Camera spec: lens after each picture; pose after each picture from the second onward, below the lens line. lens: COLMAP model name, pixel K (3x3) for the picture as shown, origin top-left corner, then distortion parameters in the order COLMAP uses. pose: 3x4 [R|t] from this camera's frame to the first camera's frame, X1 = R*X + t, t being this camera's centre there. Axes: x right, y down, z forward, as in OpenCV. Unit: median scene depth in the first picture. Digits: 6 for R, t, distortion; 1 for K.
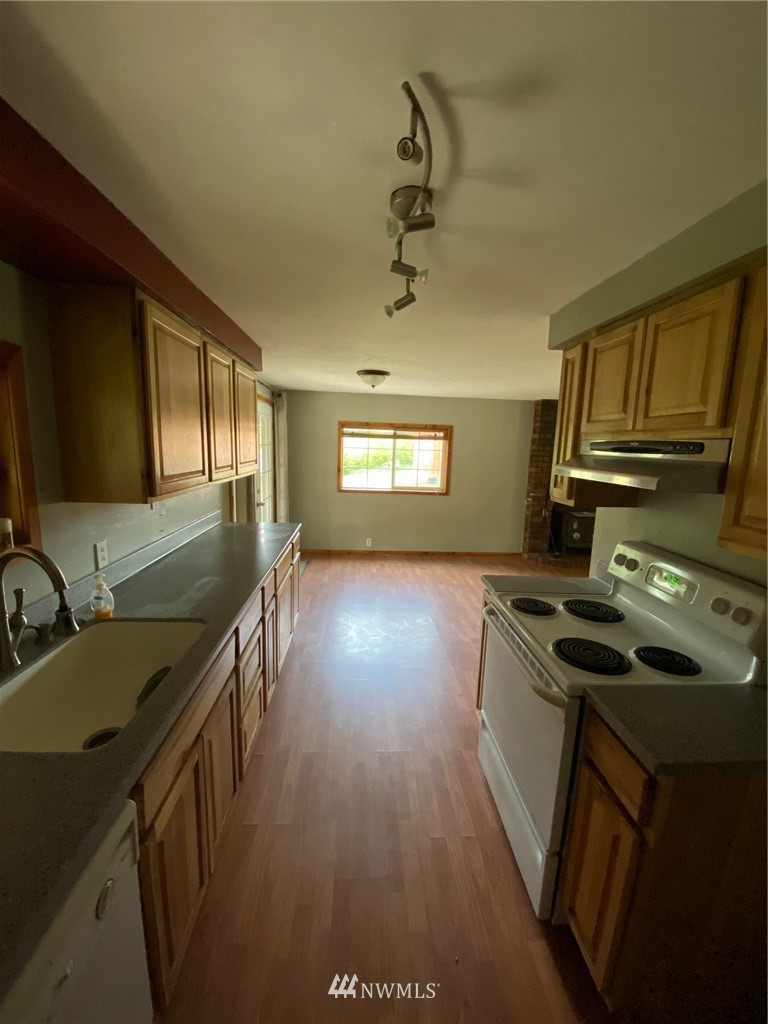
lens RADIAL K [[399.8, 0, 363.6], [0, 399.8, 514.3], [0, 0, 1]] dist [0.013567, -0.014311]
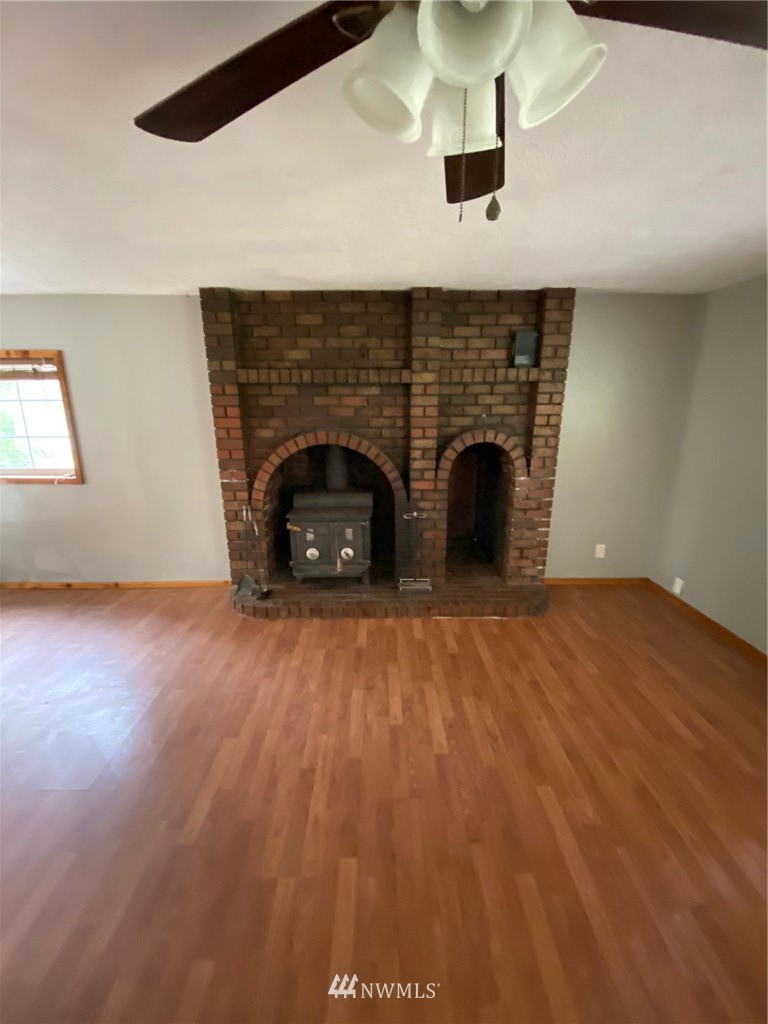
lens RADIAL K [[434.8, 0, 379.4], [0, 434.8, 512.1], [0, 0, 1]] dist [0.000439, -0.000203]
pose [[0.999555, -0.024554, -0.016914, 0.637216], [0.026168, 0.994342, 0.102952, -0.060862], [0.014290, -0.103349, 0.994543, 0.424857]]
